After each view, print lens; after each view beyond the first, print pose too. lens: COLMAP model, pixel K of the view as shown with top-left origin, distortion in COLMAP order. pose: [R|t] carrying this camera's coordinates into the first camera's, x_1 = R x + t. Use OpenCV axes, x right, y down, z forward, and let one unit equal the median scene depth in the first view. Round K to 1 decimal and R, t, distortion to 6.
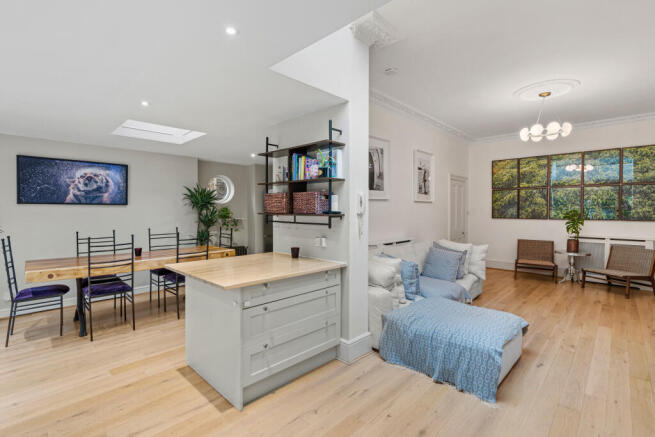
lens RADIAL K [[306.6, 0, 327.0], [0, 306.6, 209.5], [0, 0, 1]] dist [-0.002709, -0.000334]
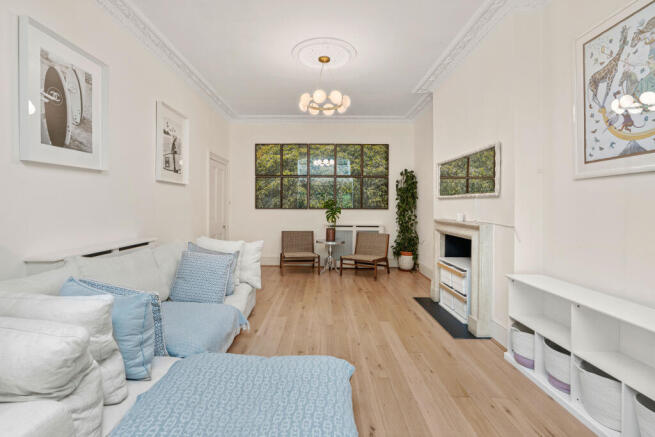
lens RADIAL K [[306.6, 0, 327.0], [0, 306.6, 209.5], [0, 0, 1]] dist [-0.002709, -0.000334]
pose [[0.716917, -0.004603, 0.697144, 0.091275], [-0.006162, 0.999897, 0.012938, 0.023114], [-0.697132, -0.013571, 0.716815, 0.285373]]
